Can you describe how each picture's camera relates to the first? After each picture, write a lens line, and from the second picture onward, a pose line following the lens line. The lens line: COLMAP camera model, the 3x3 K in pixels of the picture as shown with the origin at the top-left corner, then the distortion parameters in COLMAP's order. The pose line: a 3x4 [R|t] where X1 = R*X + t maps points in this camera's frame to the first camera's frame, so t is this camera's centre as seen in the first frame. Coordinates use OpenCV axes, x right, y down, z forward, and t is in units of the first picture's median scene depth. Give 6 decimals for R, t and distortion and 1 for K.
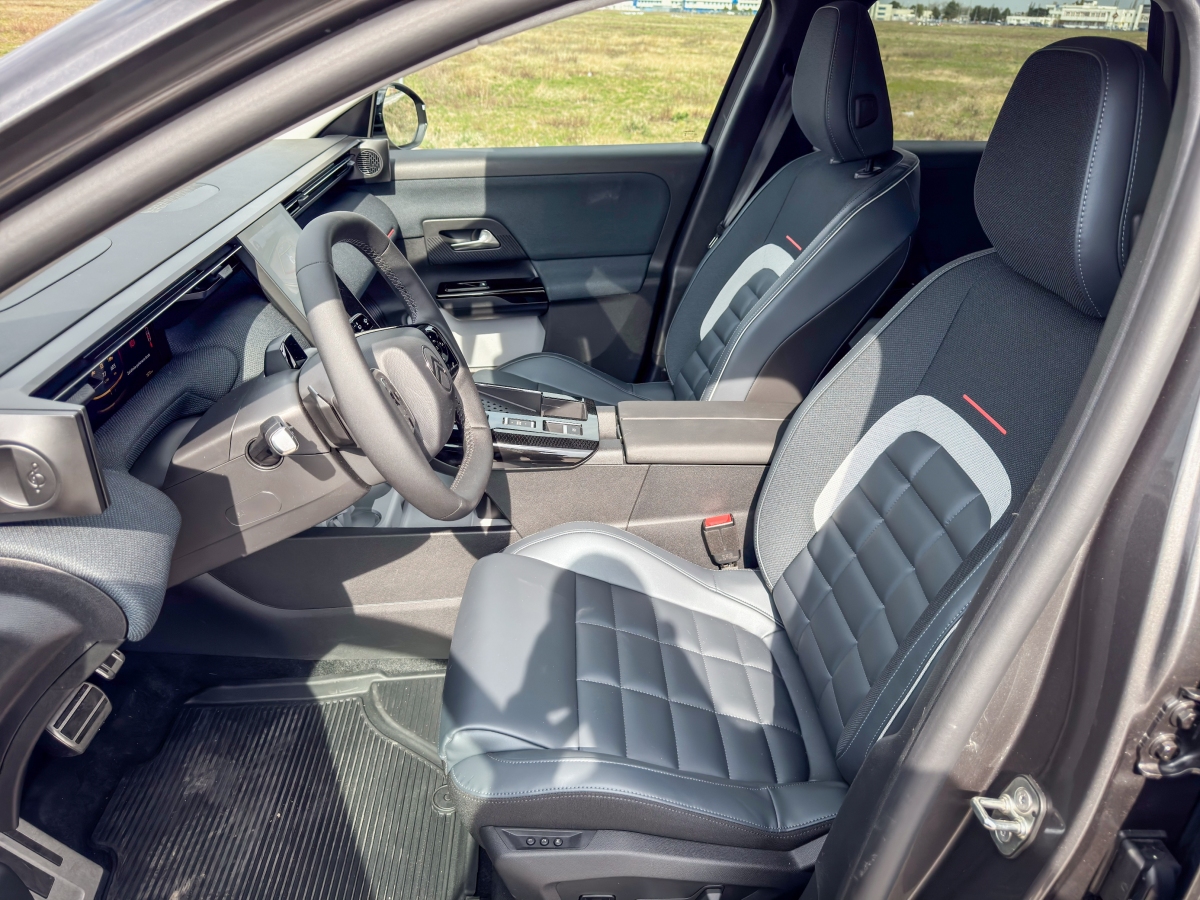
lens RADIAL K [[852.0, 0, 588.3], [0, 852.0, 453.8], [0, 0, 1]] dist [0.030542, -0.046601]
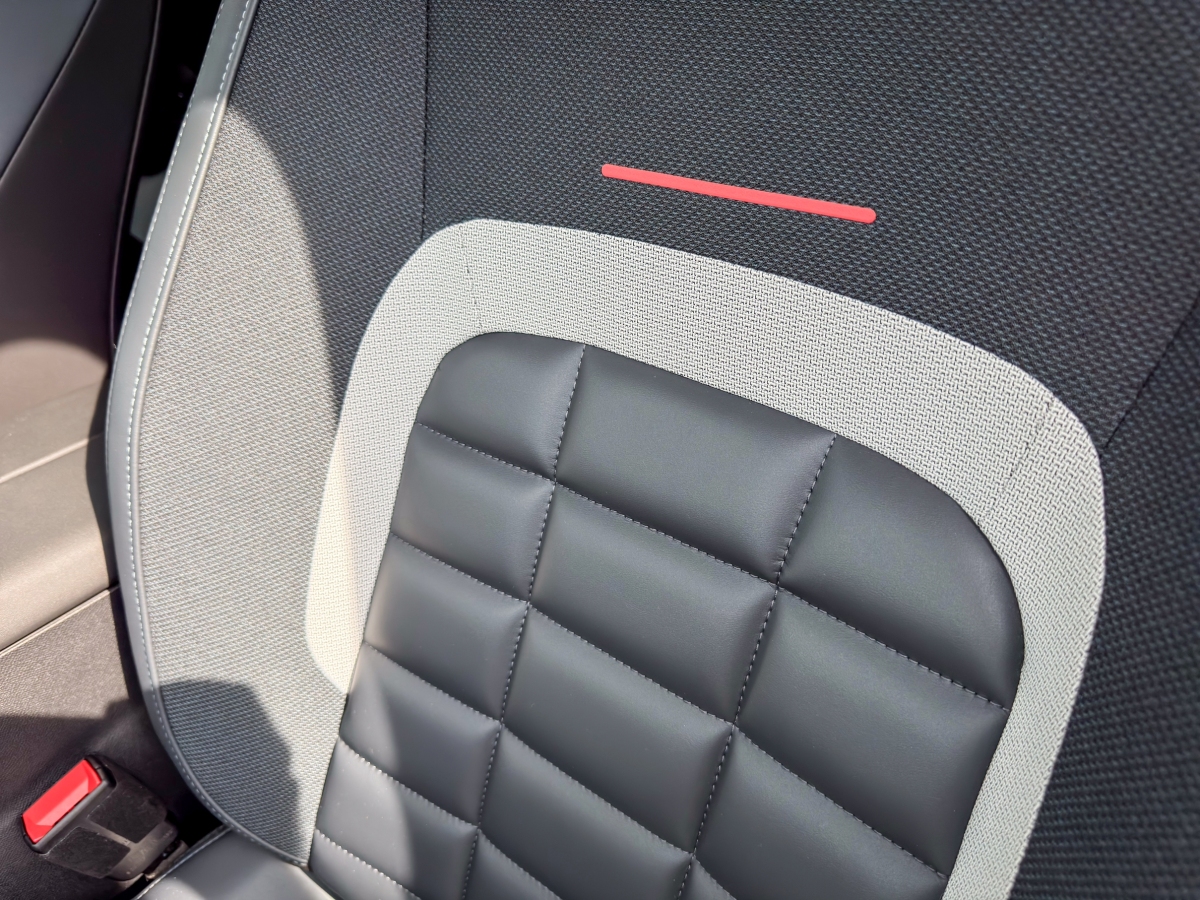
lens RADIAL K [[852.0, 0, 605.1], [0, 852.0, 447.3], [0, 0, 1]] dist [0.030542, -0.046601]
pose [[0.650064, -0.482259, 0.587233, 0.183747], [0.407014, 0.873573, 0.266852, -0.054833], [-0.641683, 0.065541, 0.764164, 0.676590]]
